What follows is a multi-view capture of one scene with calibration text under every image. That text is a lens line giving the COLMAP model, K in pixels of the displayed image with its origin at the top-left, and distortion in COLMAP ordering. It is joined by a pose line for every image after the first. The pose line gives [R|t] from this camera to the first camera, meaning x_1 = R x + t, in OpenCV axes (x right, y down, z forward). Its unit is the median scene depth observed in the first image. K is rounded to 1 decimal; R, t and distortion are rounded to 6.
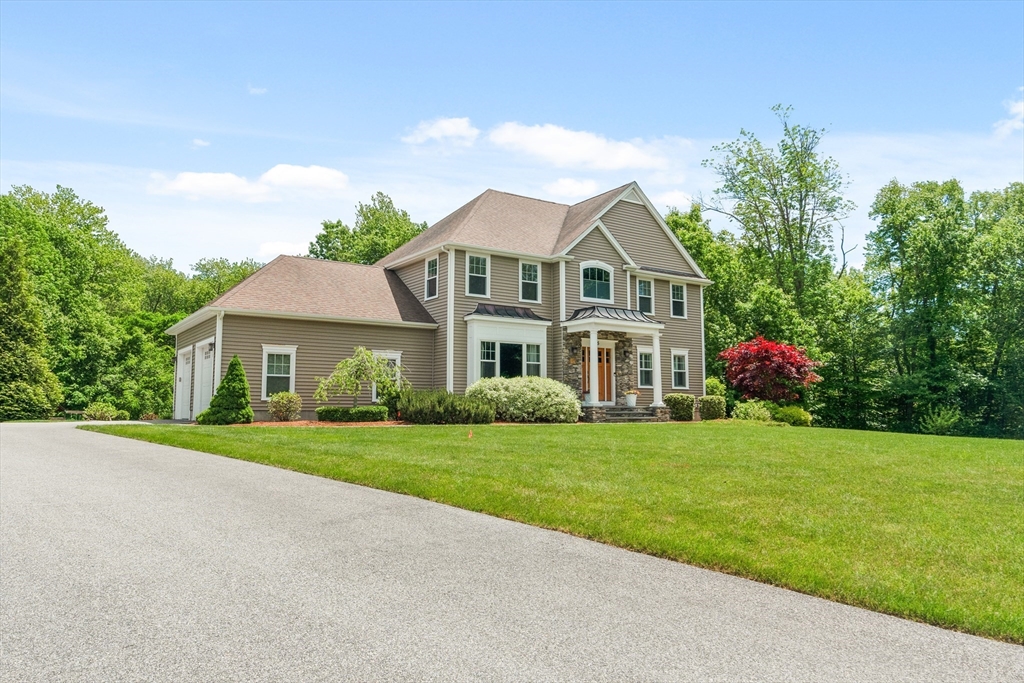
lens RADIAL K [[723.3, 0, 512.0], [0, 723.3, 341.5], [0, 0, 1]] dist [-0.006504, -0.001303]
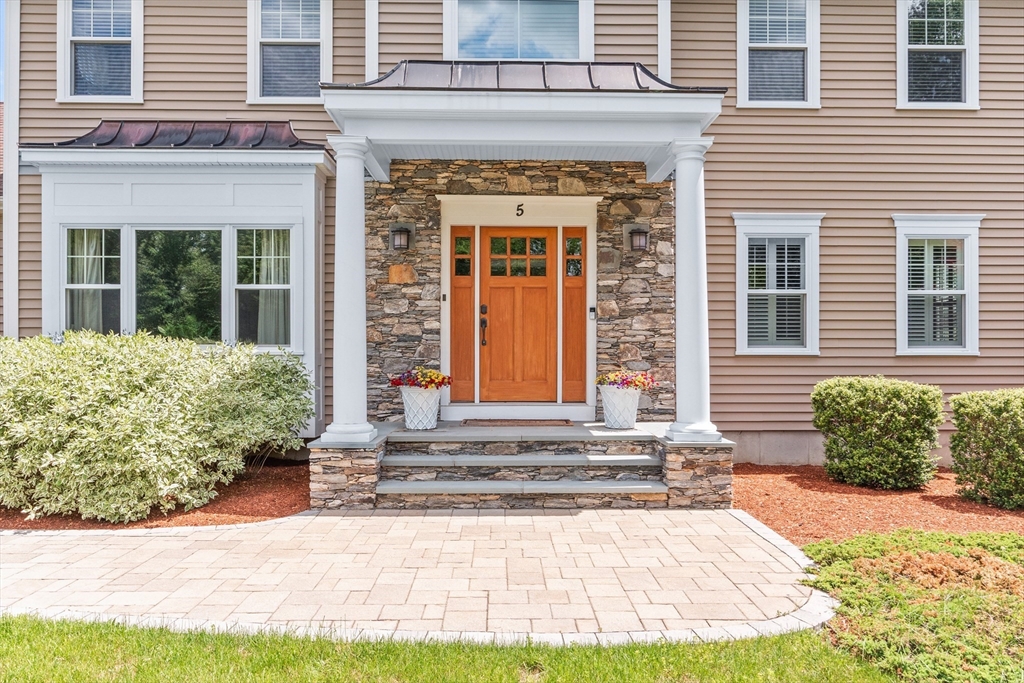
lens RADIAL K [[706.8, 0, 513.0], [0, 706.8, 358.5], [0, 0, 1]] dist [-0.003575, -0.001389]
pose [[0.838169, -0.004058, -0.545395, 0.280508], [0.054714, 0.995554, 0.076677, 0.041550], [0.542659, -0.094109, 0.834664, 0.769788]]
